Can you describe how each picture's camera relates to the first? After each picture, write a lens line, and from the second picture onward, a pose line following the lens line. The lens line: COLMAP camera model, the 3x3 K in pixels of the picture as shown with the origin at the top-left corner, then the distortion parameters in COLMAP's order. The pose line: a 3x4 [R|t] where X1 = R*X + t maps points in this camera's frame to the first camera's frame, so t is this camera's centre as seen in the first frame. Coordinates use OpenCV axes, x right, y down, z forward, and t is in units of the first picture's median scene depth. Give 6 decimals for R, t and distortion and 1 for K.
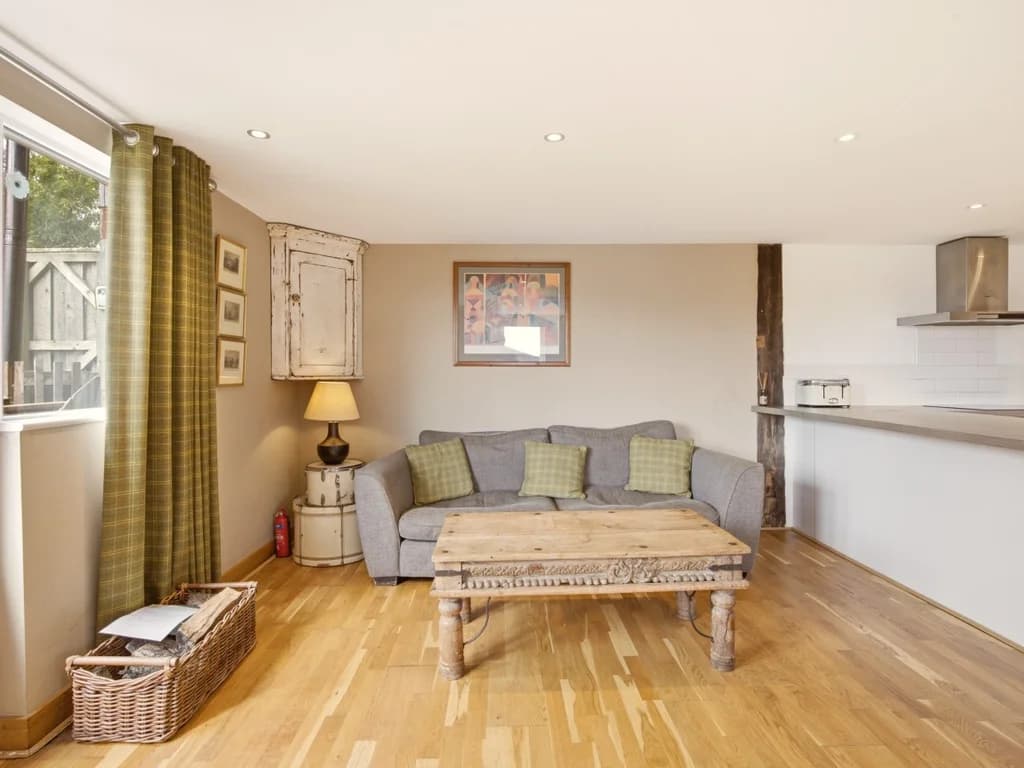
lens RADIAL K [[524.8, 0, 509.6], [0, 524.8, 375.5], [0, 0, 1]] dist [-0.000797, -0.000930]
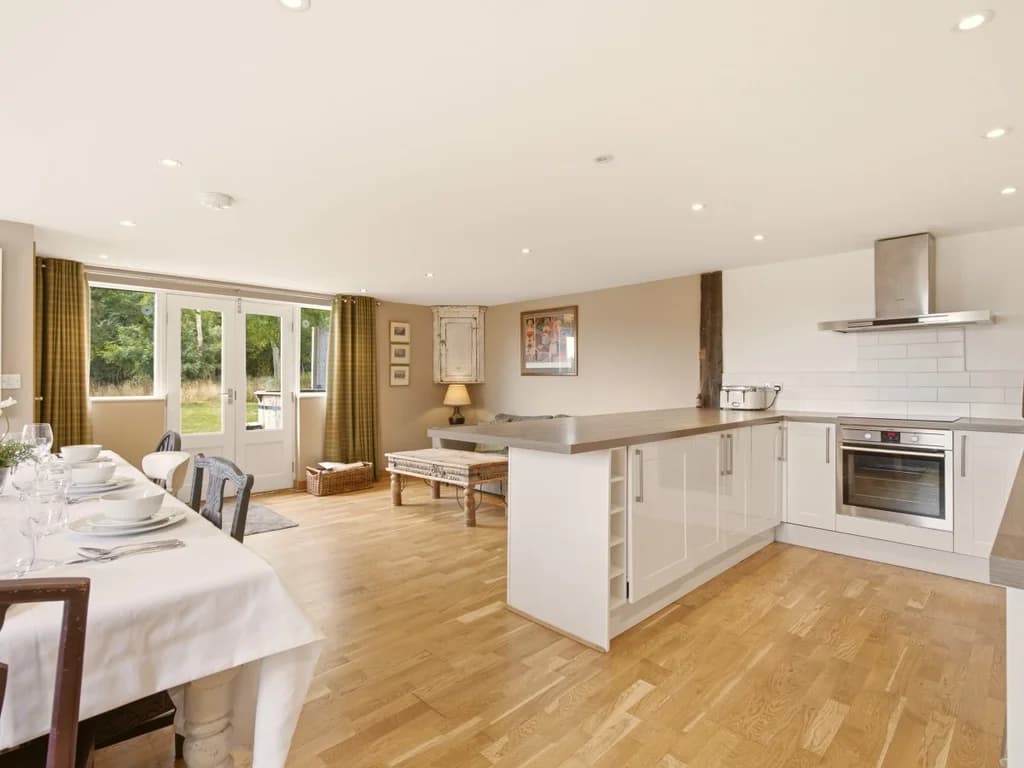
lens RADIAL K [[524.8, 0, 514.1], [0, 524.8, 379.2], [0, 0, 1]] dist [-0.000797, -0.000930]
pose [[0.692687, 0.000312, -0.721239, 1.151624], [-0.000391, 1.000000, 0.000057, -0.007484], [0.721239, 0.000242, 0.692687, -0.165176]]
